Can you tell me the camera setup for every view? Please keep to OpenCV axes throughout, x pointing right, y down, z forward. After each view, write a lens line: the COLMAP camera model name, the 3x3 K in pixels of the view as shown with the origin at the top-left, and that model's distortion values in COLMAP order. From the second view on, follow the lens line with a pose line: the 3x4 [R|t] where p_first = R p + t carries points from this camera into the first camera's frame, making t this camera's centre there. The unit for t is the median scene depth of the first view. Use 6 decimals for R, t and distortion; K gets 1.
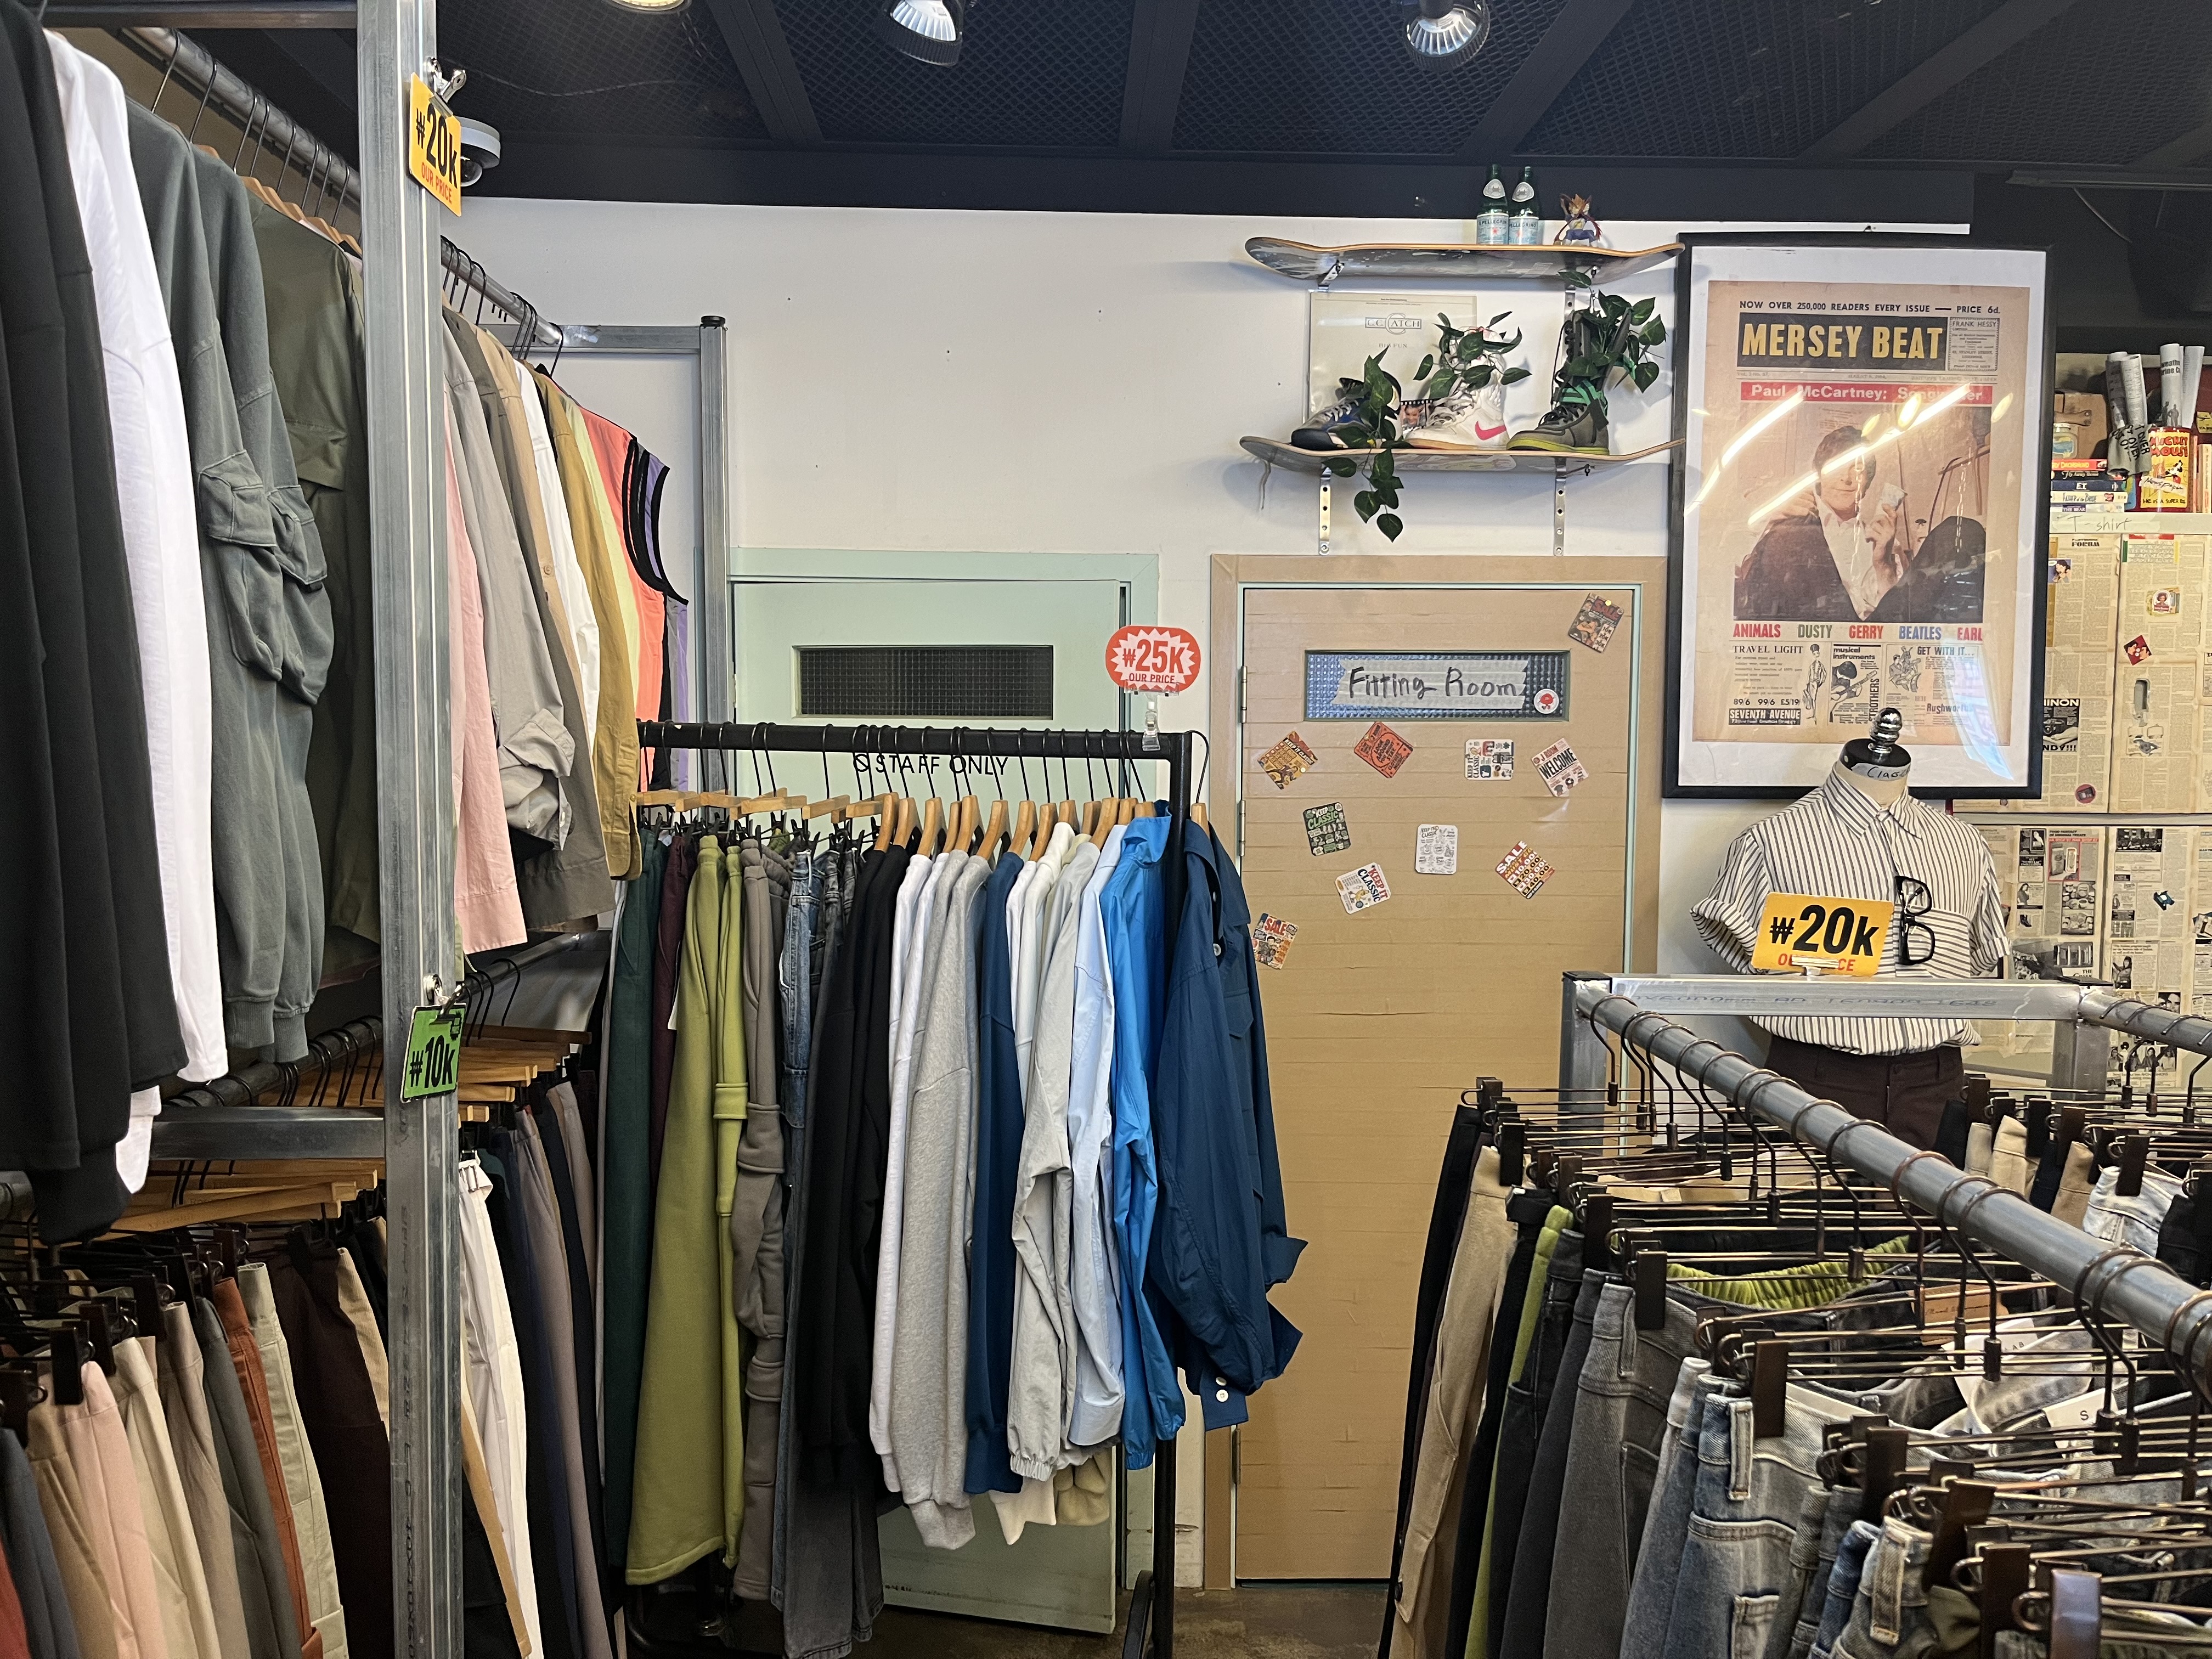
lens RADIAL K [[1620.3, 0, 1106.0], [0, 1620.3, 829.5], [0, 0, 1]] dist [0.012166, -0.005300]
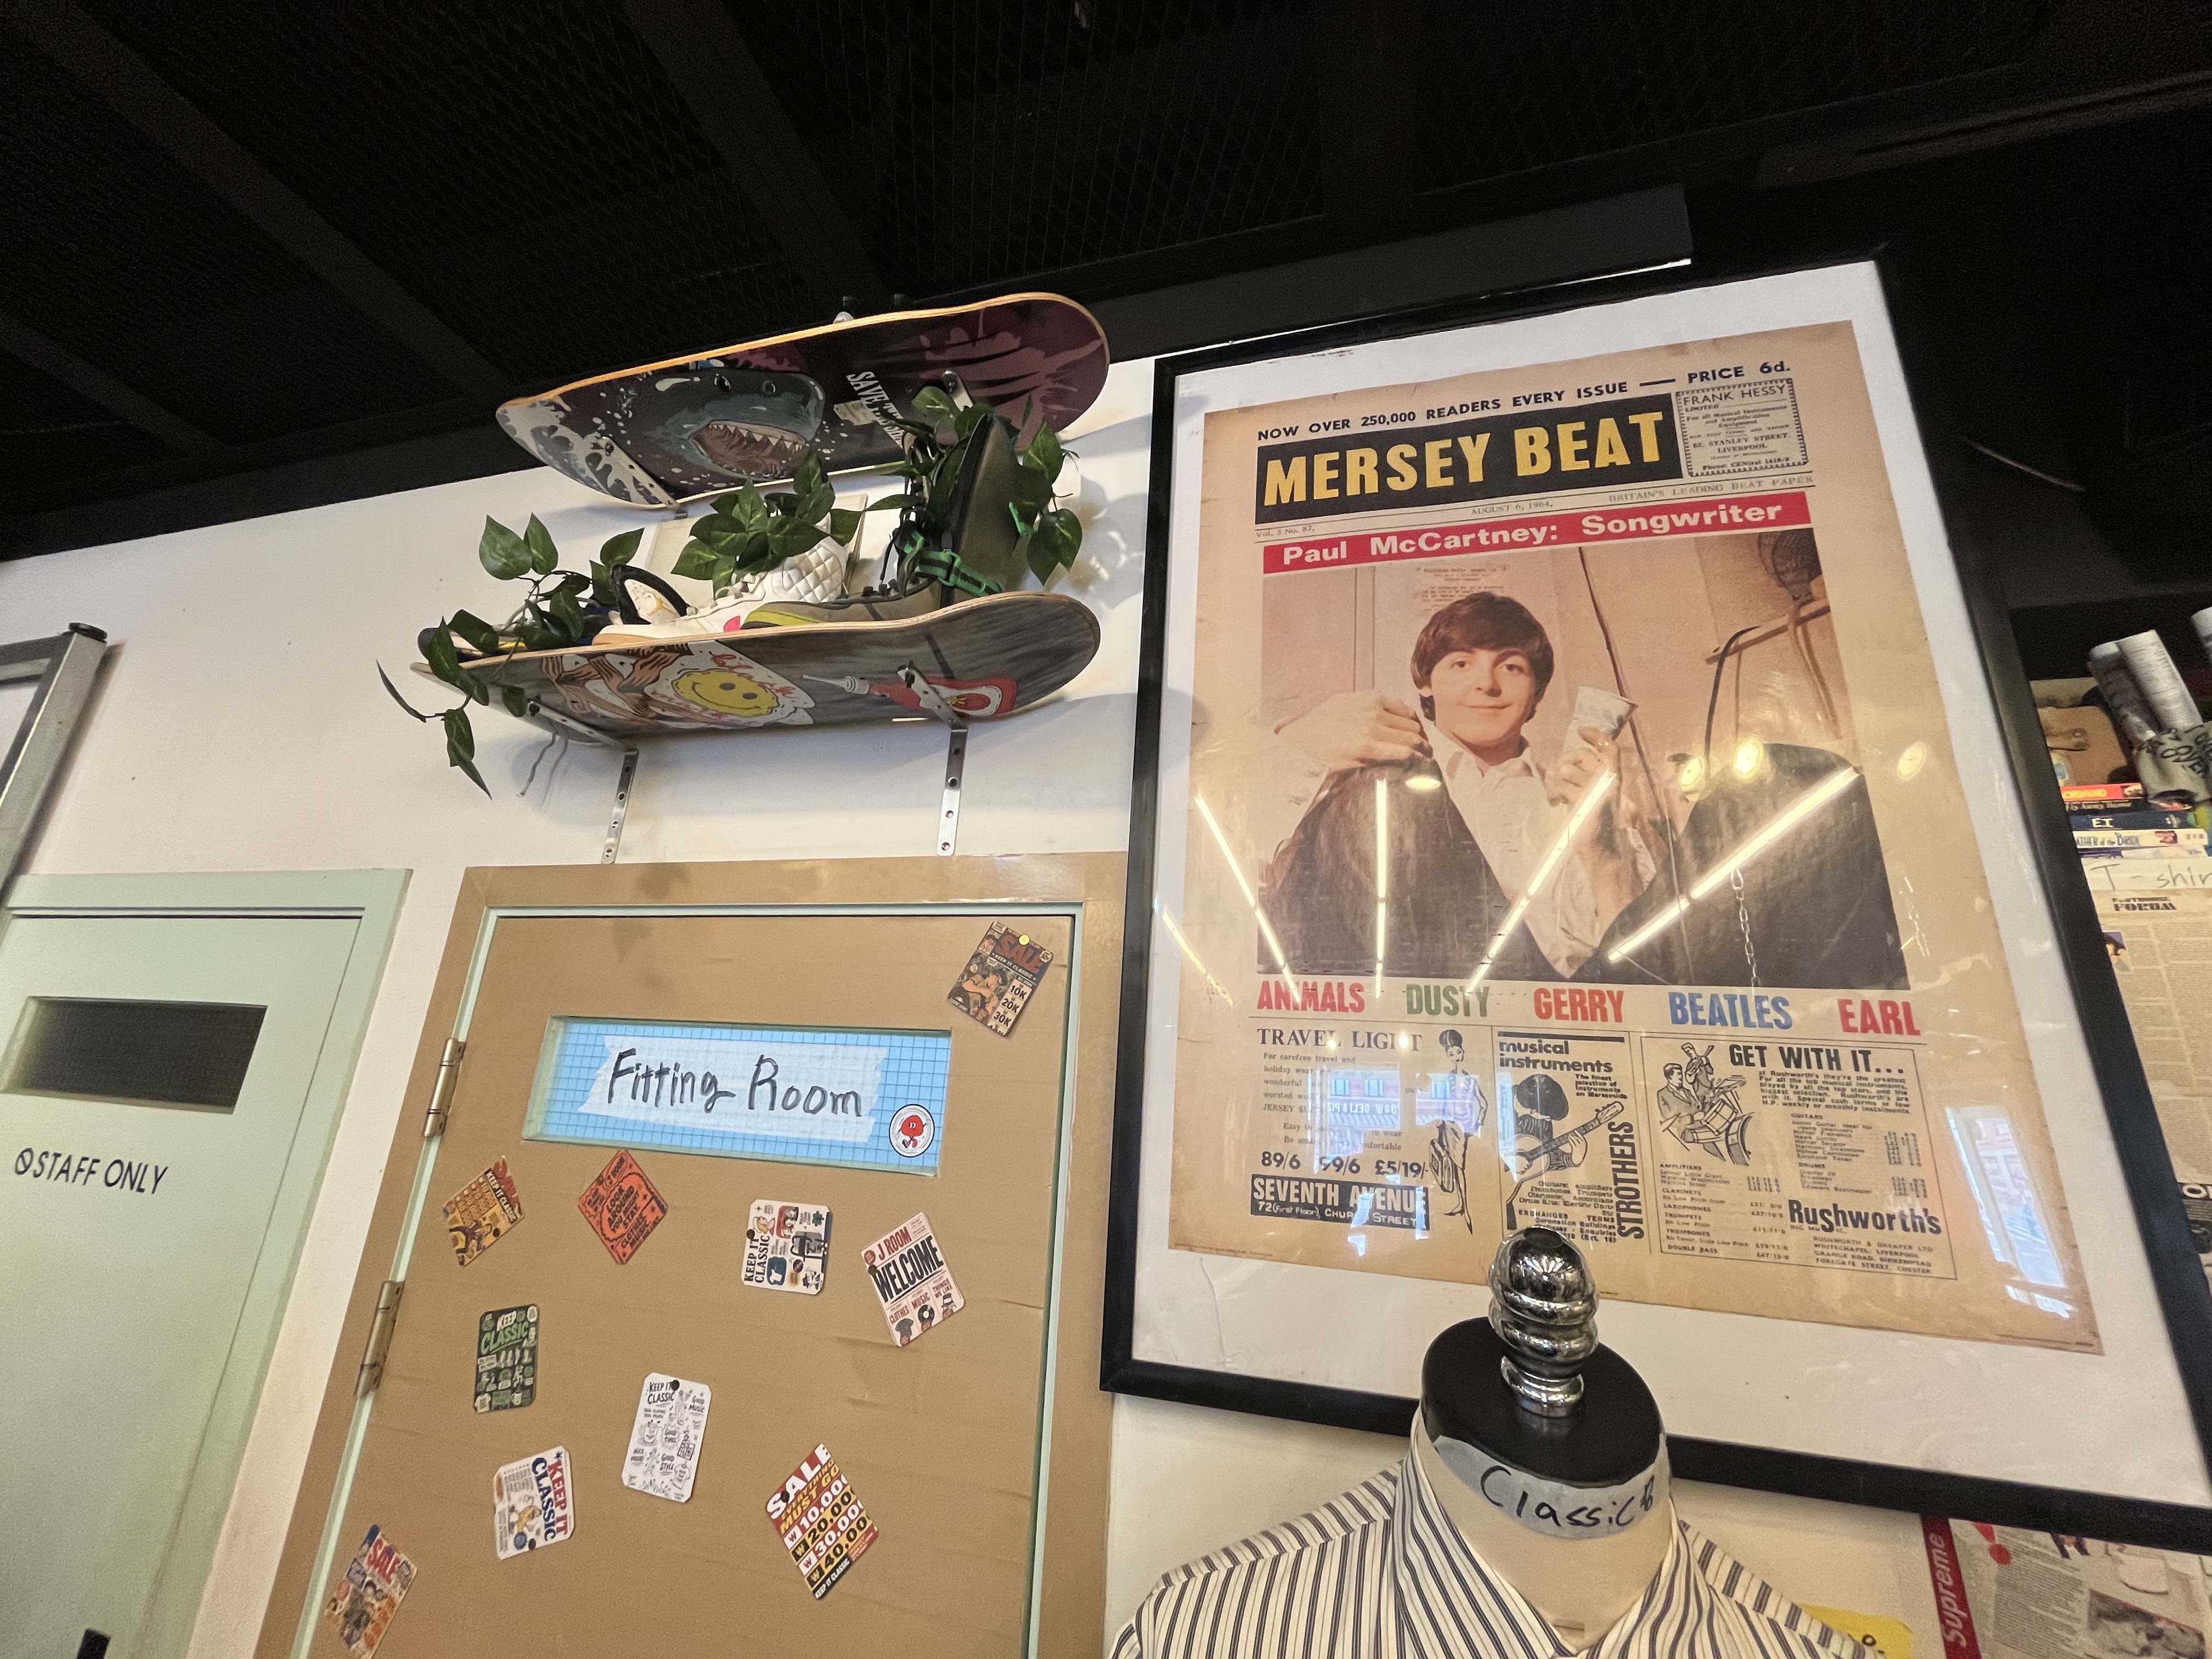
lens RADIAL K [[875.3, 0, 1106.0], [0, 875.3, 829.5], [0, 0, 1]] dist [-0.008376, 0.005876]
pose [[0.954117, -0.040631, -0.296665, 0.422292], [-0.071113, 0.931658, -0.356308, -0.074932], [0.290867, 0.361057, 0.886022, 0.750784]]
